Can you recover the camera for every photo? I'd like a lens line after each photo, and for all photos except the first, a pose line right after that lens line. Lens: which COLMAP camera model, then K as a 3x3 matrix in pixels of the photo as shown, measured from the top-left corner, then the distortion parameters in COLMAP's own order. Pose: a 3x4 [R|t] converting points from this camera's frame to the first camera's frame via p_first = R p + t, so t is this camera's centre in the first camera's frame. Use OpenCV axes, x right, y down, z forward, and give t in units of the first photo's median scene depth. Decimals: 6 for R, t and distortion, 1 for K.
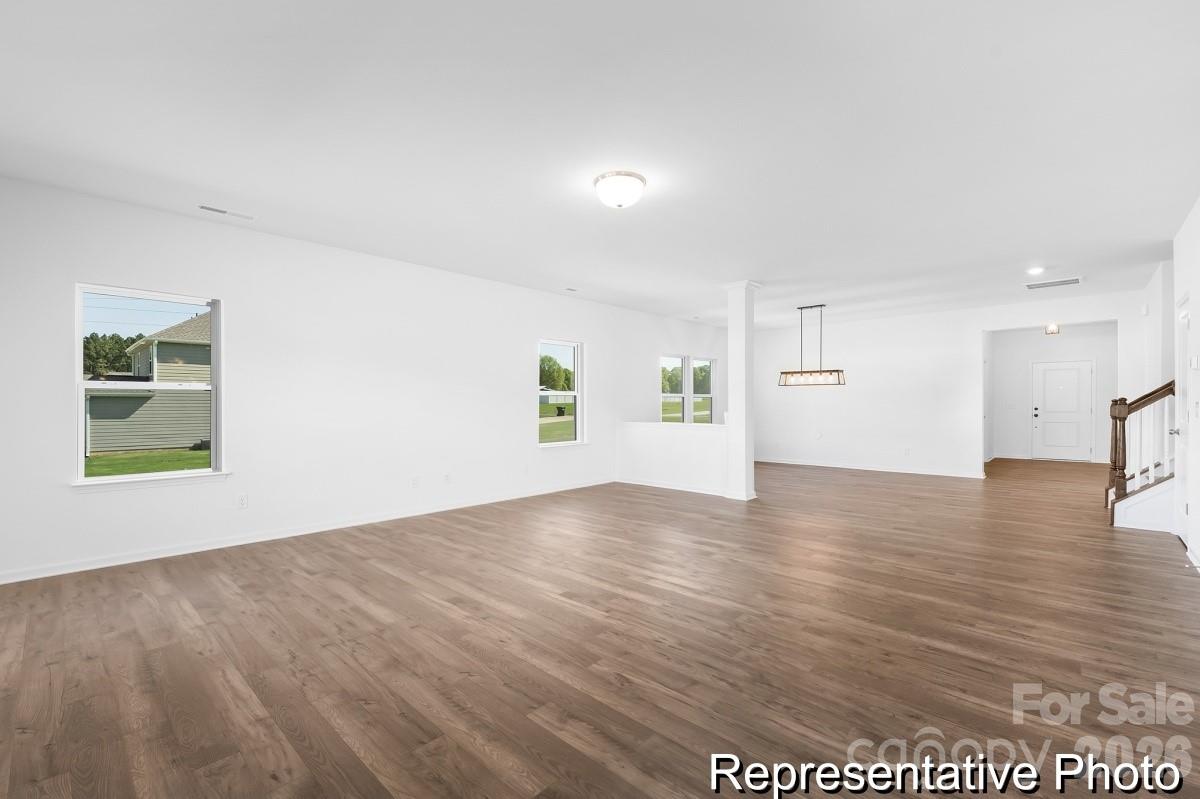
lens RADIAL K [[512.3, 0, 599.8], [0, 512.3, 406.9], [0, 0, 1]] dist [0.007230, -0.001290]
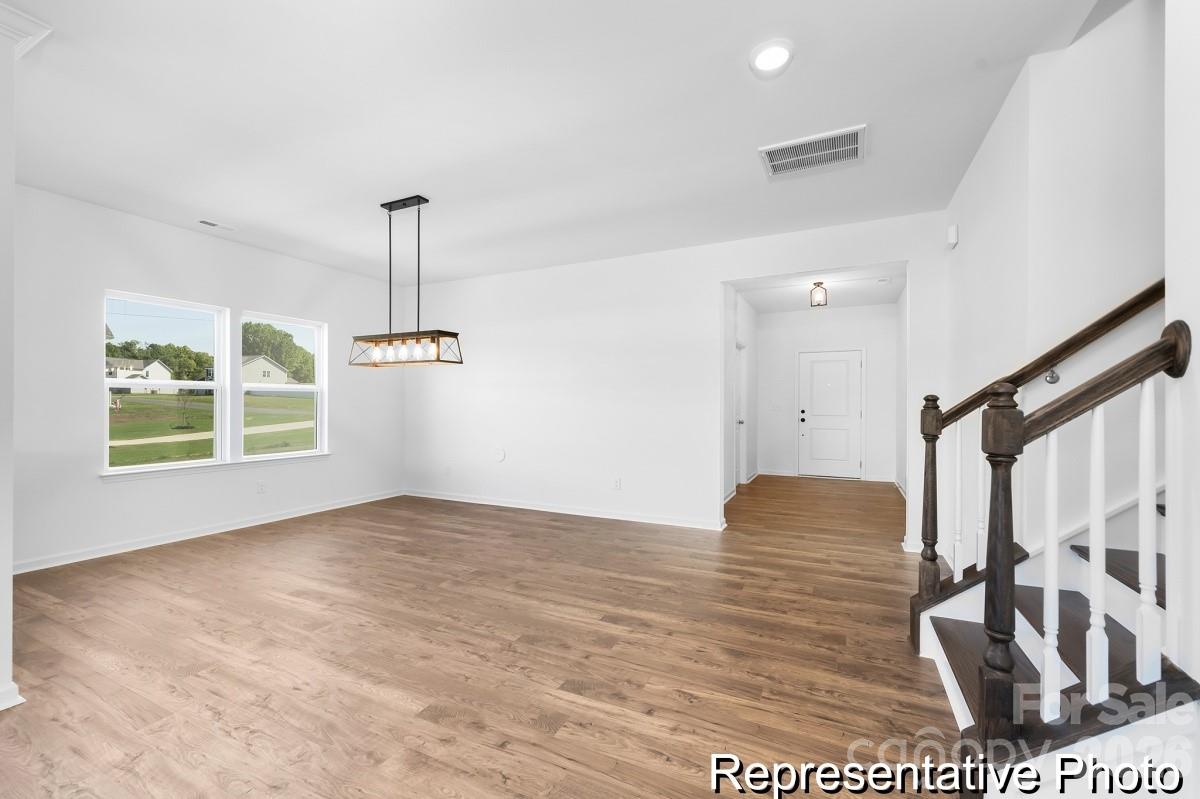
lens RADIAL K [[512.3, 0, 595.3], [0, 512.3, 402.9], [0, 0, 1]] dist [0.007230, -0.001290]
pose [[0.954492, 0.005534, 0.298186, 1.140246], [-0.003510, 0.999967, -0.007325, -0.008060], [-0.298217, 0.005945, 0.954480, 1.271906]]
